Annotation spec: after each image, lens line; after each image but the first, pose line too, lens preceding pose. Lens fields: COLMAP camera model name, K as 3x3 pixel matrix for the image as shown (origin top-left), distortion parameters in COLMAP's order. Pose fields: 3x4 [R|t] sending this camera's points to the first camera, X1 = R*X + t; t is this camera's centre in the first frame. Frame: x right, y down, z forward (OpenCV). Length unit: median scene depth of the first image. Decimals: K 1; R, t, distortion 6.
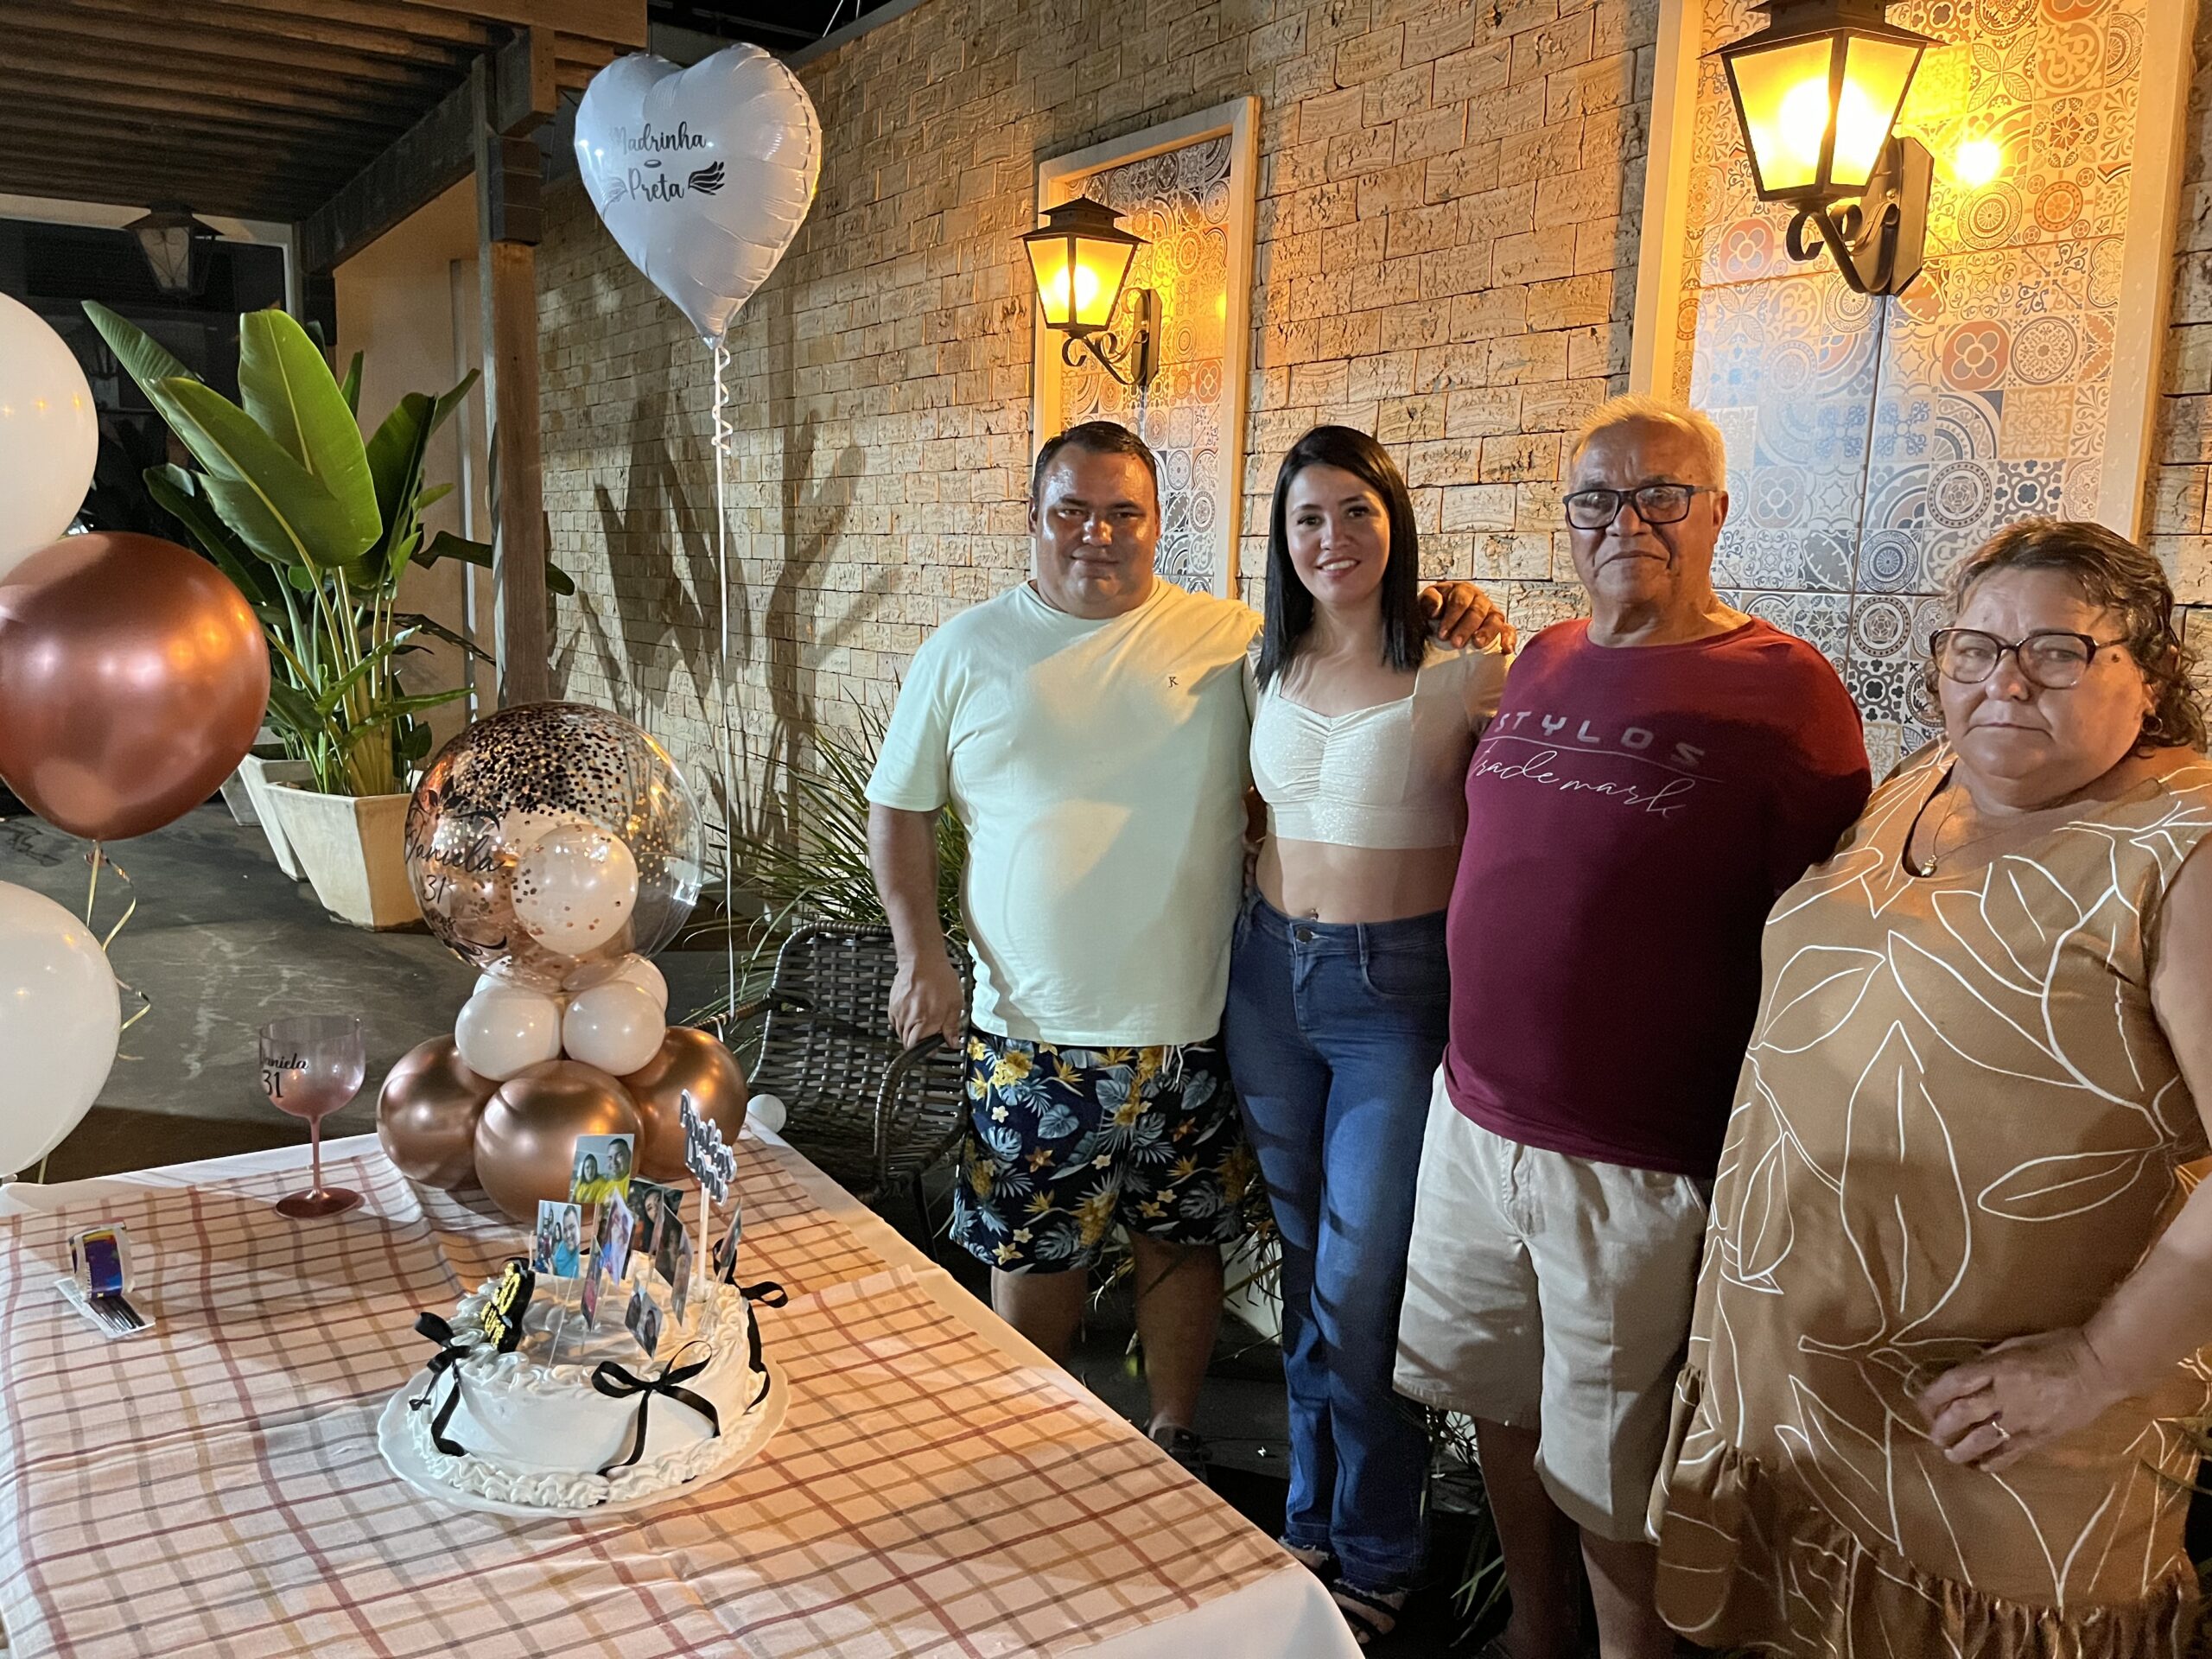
lens RADIAL K [[1677.7, 0, 1100.9], [0, 1677.7, 811.4], [0, 0, 1]] dist [0.053350, -0.062232]
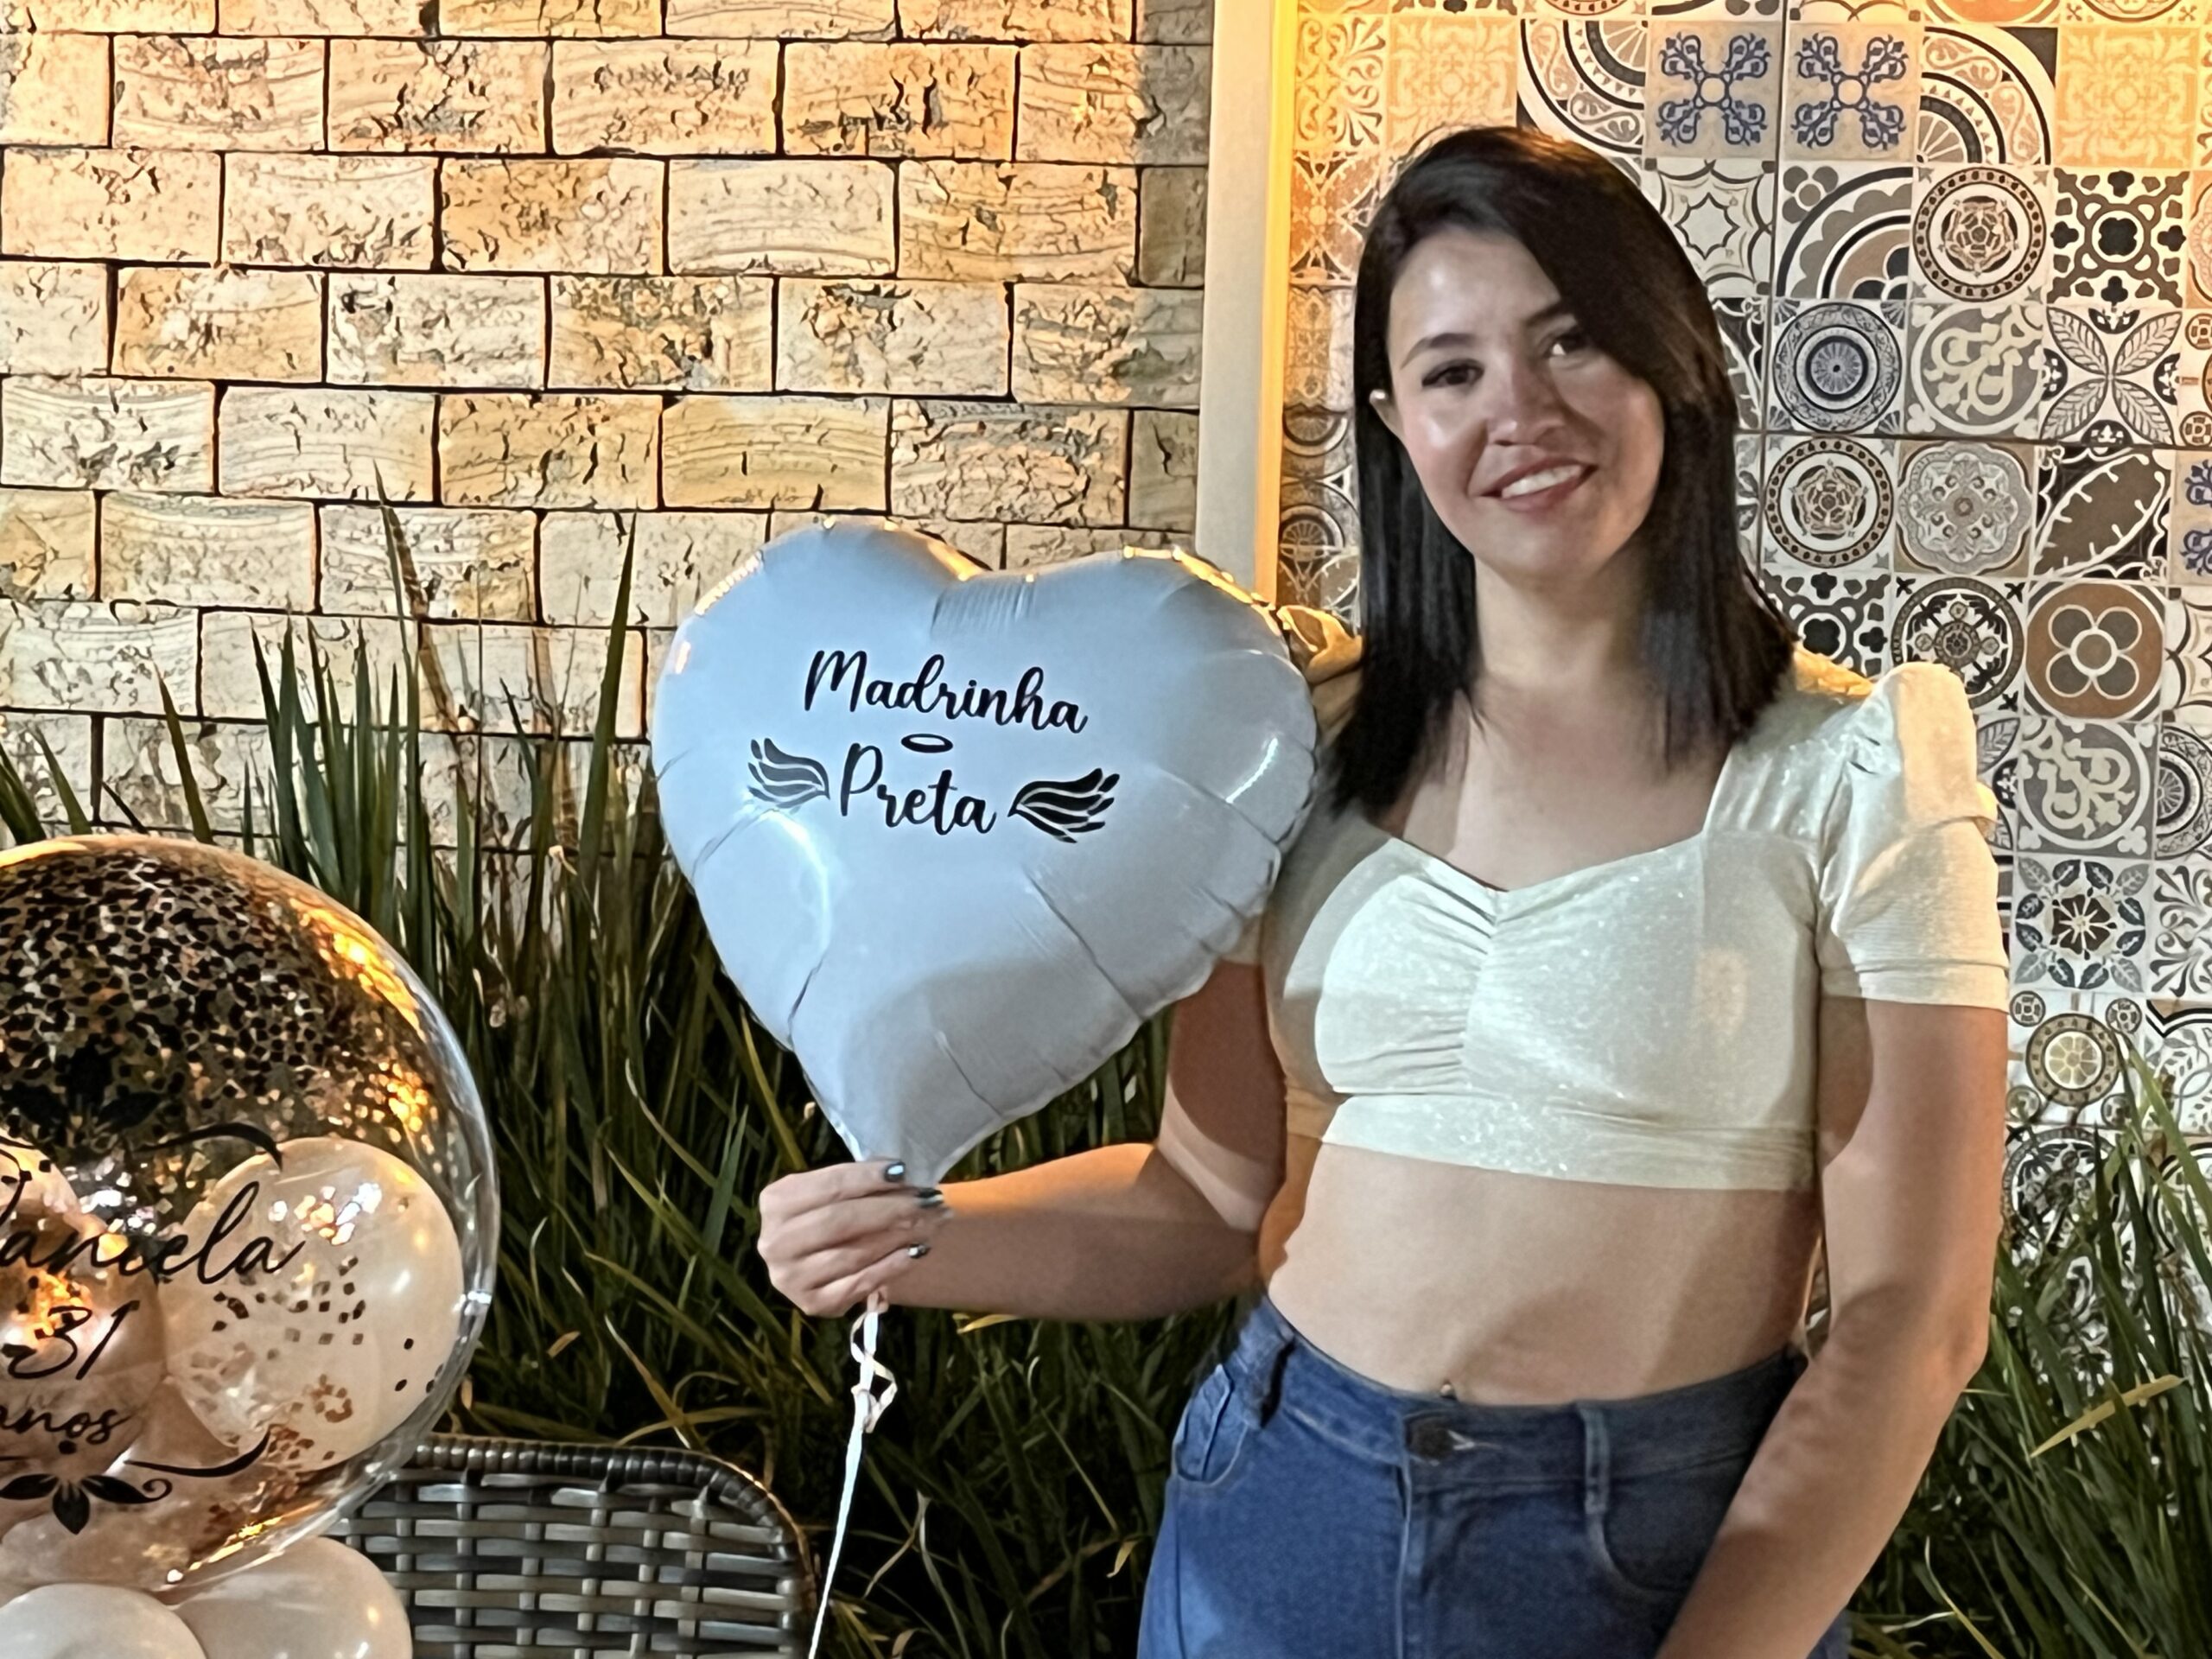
lens RADIAL K [[5380.7, 0, 1106.0], [0, 5380.7, 829.5], [0, 0, 1]] dist [0.237828, -1.171126]
pose [[0.794707, -0.064334, 0.603574, -0.490648], [0.081009, 0.996713, -0.000424, -0.026555], [-0.601563, 0.049231, 0.797307, -0.066250]]
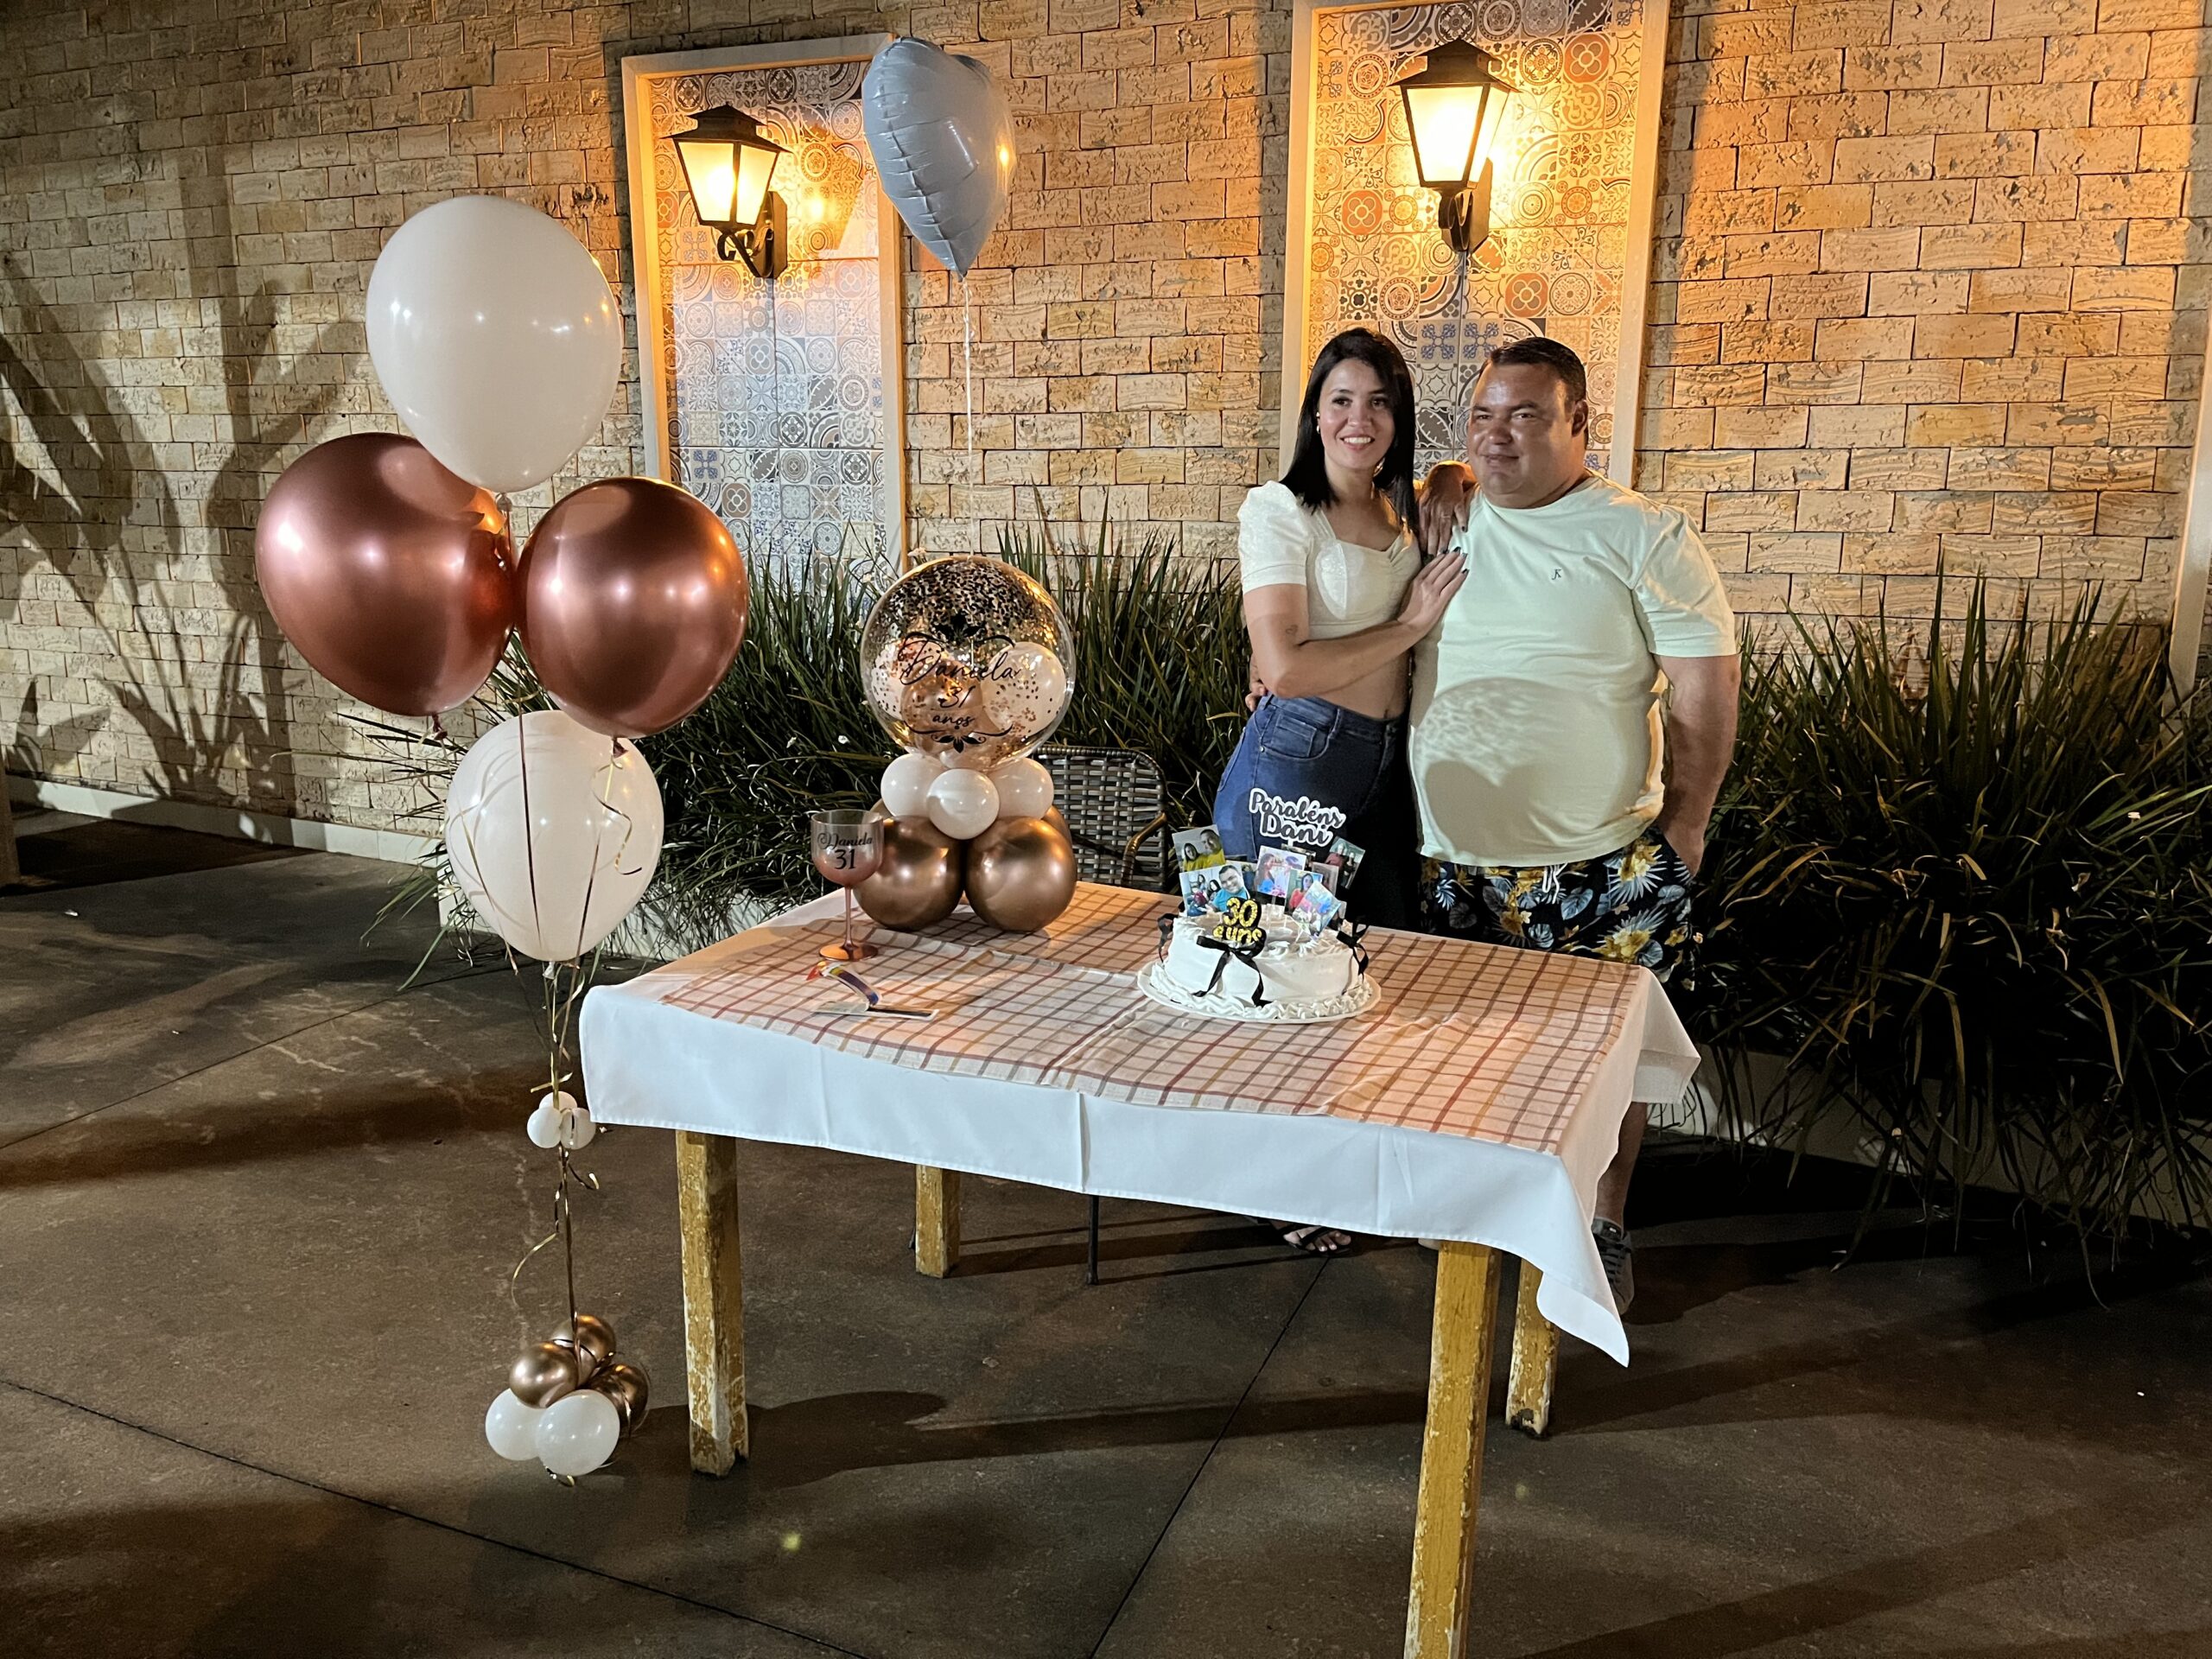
lens RADIAL K [[1683.6, 0, 1118.3], [0, 1683.6, 825.8], [0, 0, 1]] dist [0.063976, -0.099050]
pose [[0.840141, -0.143850, 0.522944, -0.528026], [0.098613, 0.988629, 0.113522, 0.003394], [-0.533328, -0.043805, 0.844773, -0.118886]]
